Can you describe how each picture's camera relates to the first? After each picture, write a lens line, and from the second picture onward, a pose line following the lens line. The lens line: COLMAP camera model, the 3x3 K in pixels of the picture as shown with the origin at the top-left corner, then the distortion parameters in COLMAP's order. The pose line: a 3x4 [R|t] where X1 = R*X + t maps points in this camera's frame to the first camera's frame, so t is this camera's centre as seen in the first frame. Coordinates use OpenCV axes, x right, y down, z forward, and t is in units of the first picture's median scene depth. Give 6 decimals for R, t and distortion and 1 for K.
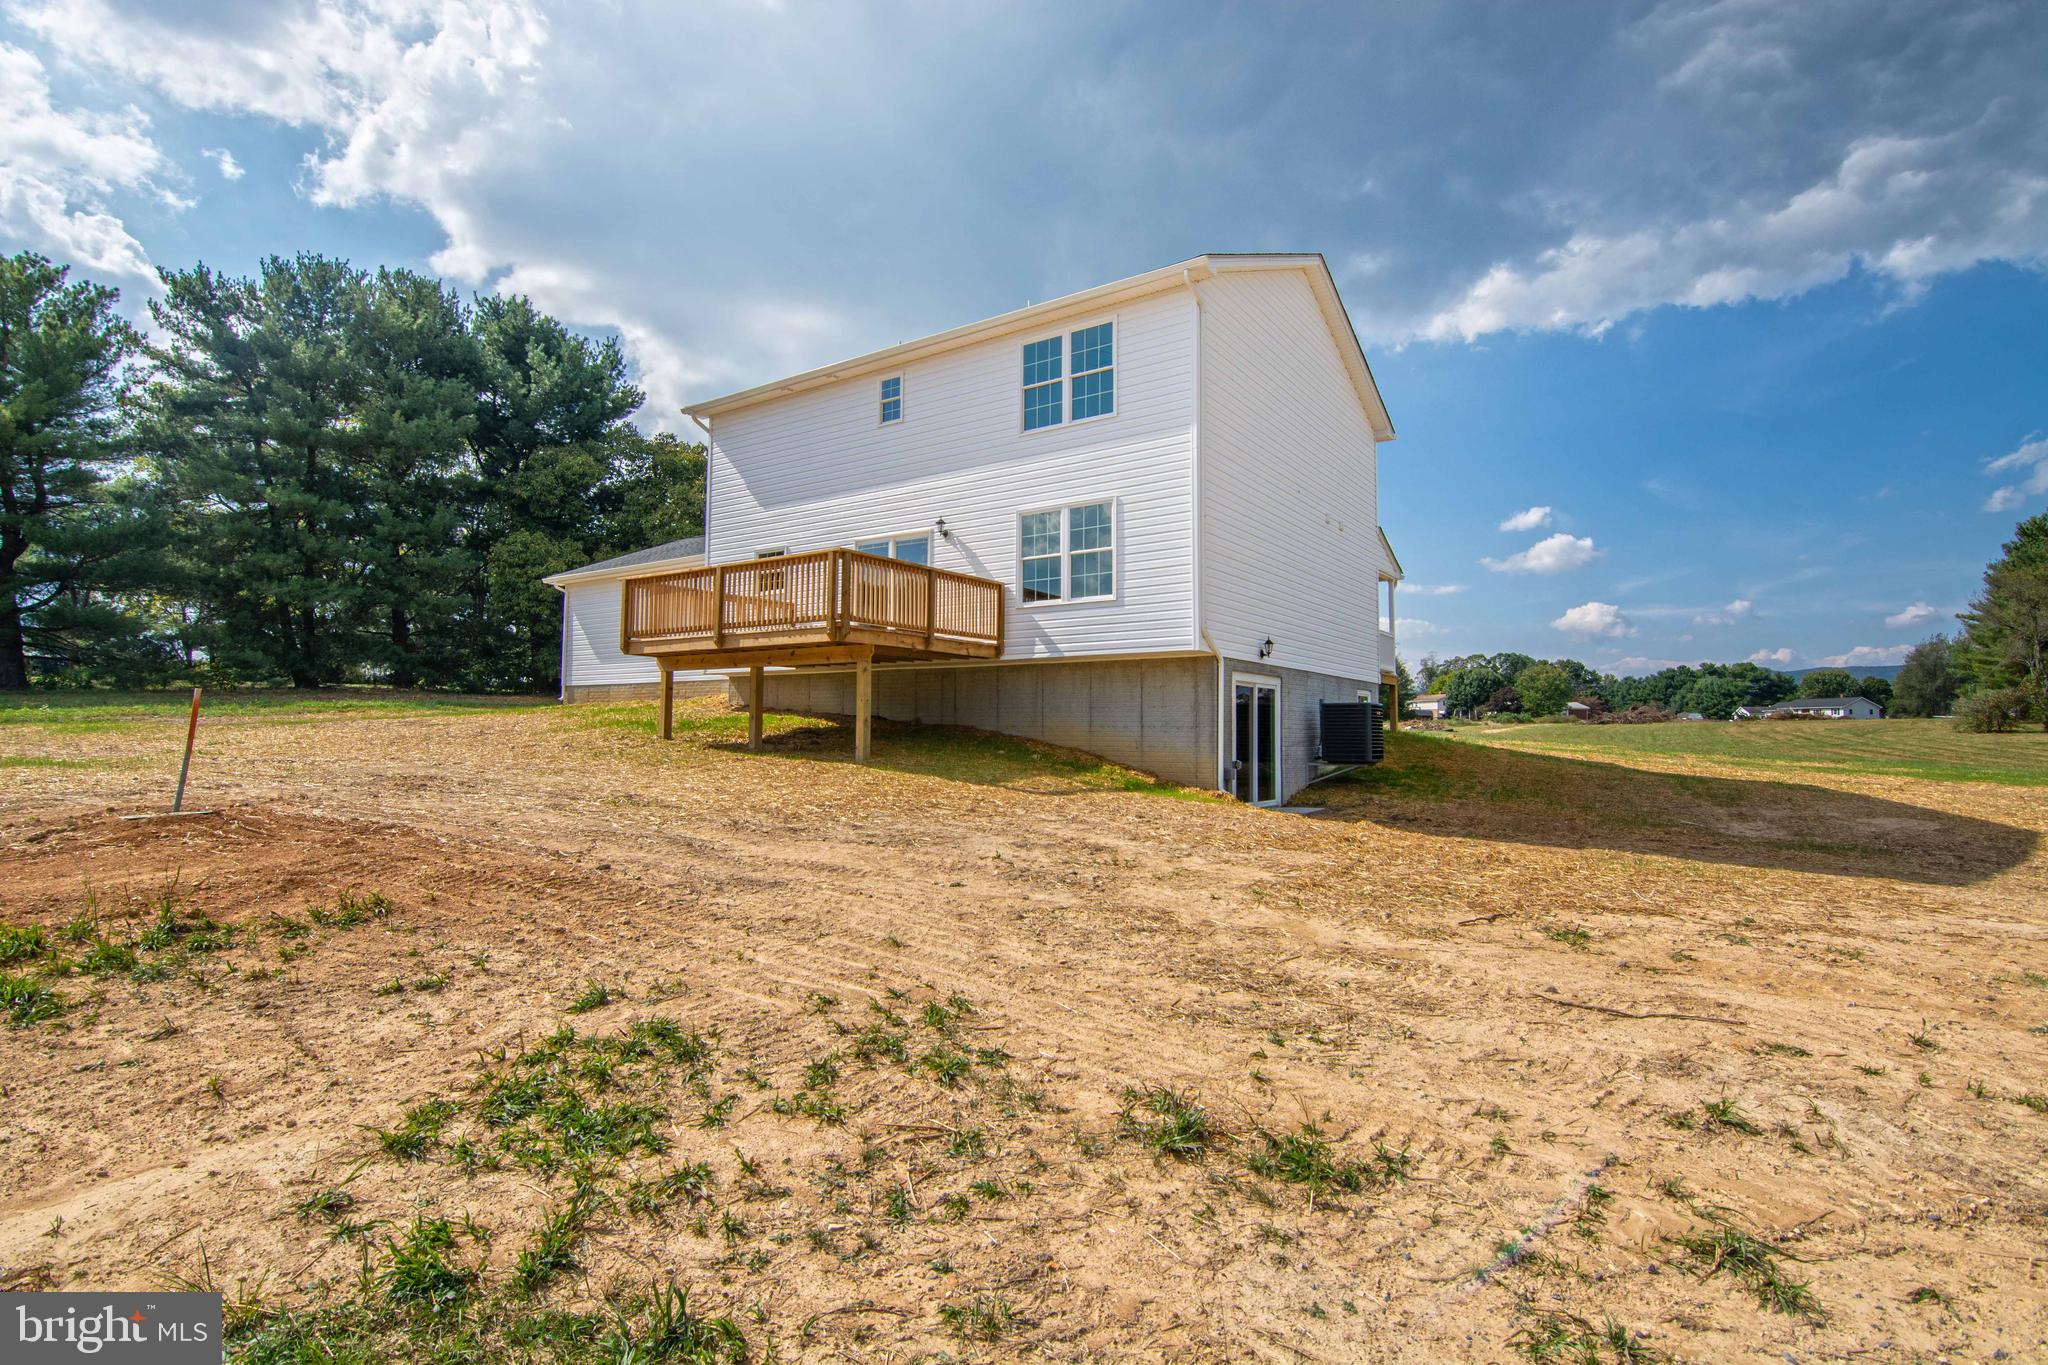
lens RADIAL K [[995.9, 0, 1020.3], [0, 995.9, 670.7], [0, 0, 1]] dist [-0.004559, -0.011523]
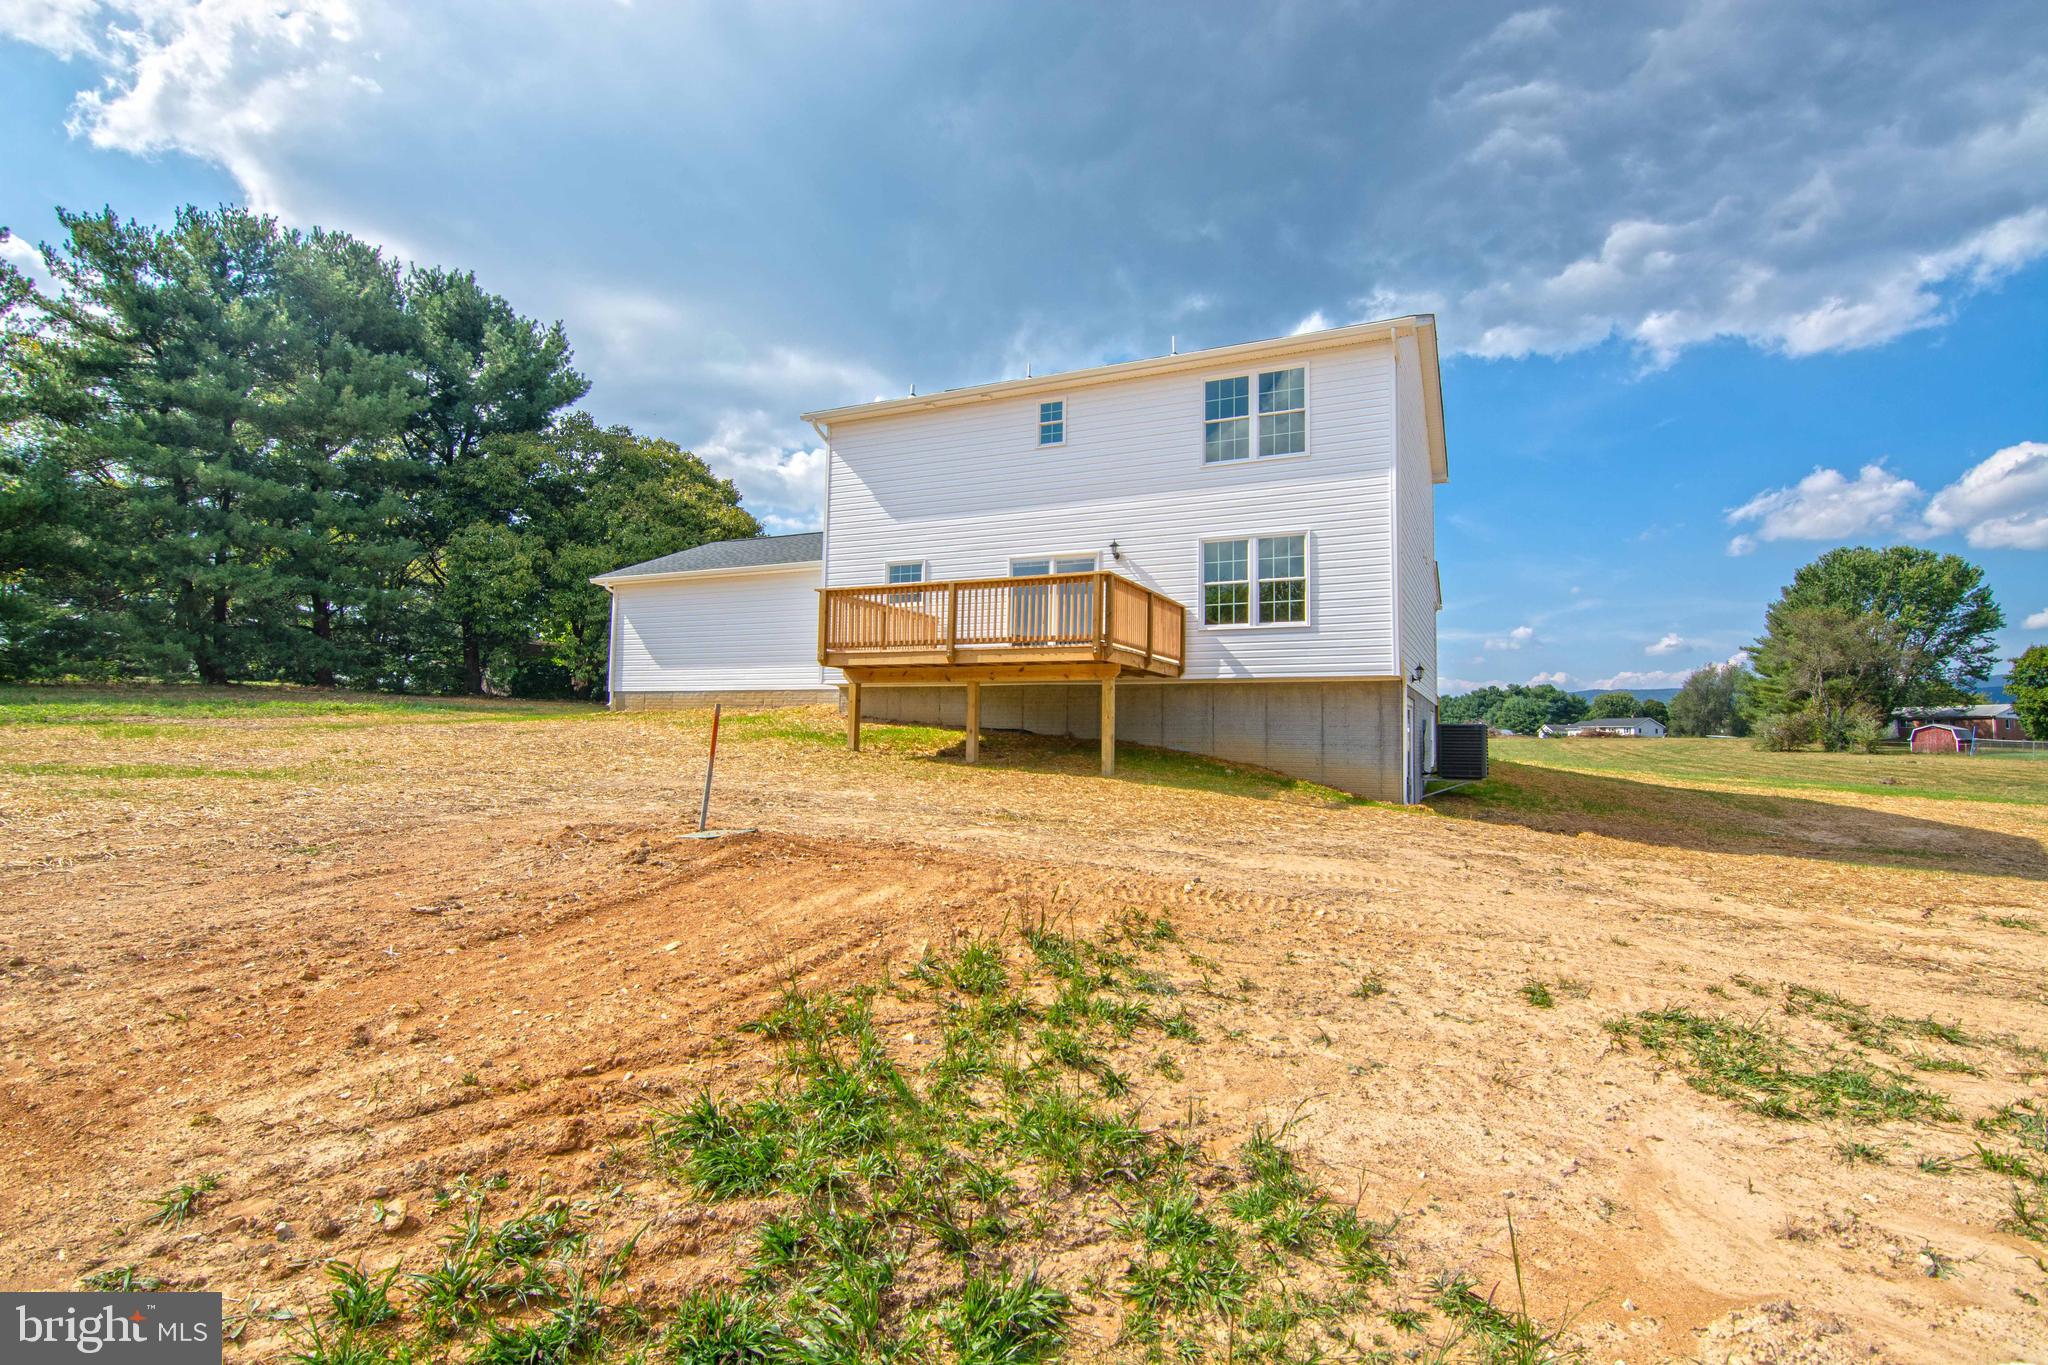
lens RADIAL K [[998.7, 0, 1015.2], [0, 998.7, 649.2], [0, 0, 1]] dist [-0.001475, -0.014461]
pose [[0.986645, 0.025876, 0.160818, -0.325676], [-0.021134, 0.999292, -0.031127, -0.005327], [-0.161510, 0.027312, 0.986493, -0.006133]]
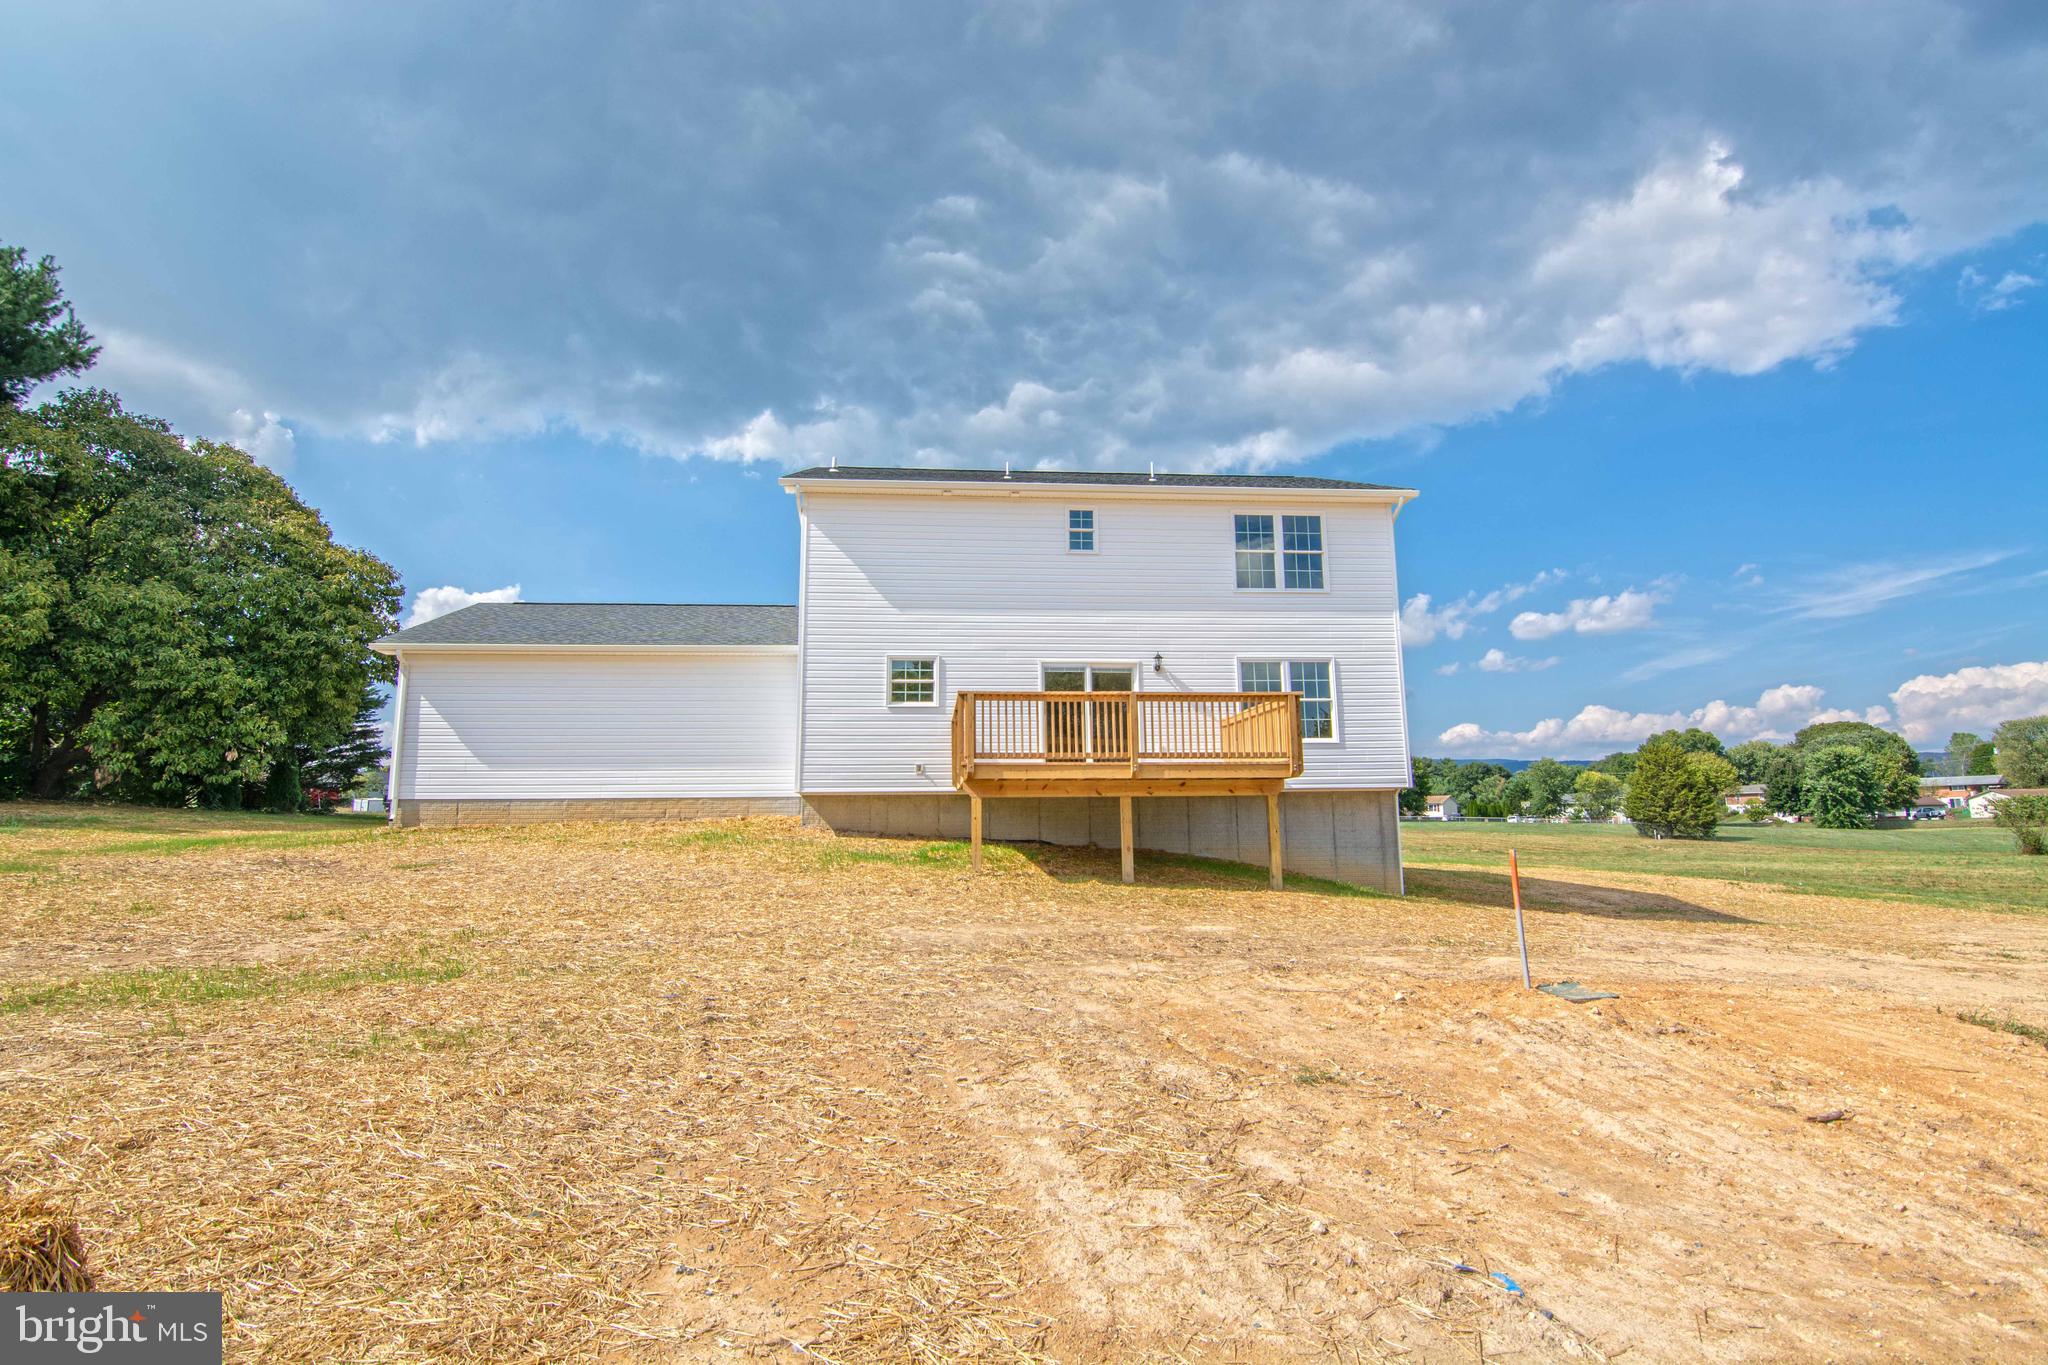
lens RADIAL K [[990.7, 0, 1001.0], [0, 990.7, 644.3], [0, 0, 1]] dist [-0.005892, -0.000529]
pose [[0.767373, 0.103116, 0.632855, -0.828443], [-0.025615, 0.991126, -0.130433, -0.018618], [-0.640689, 0.083880, 0.763205, 0.278244]]
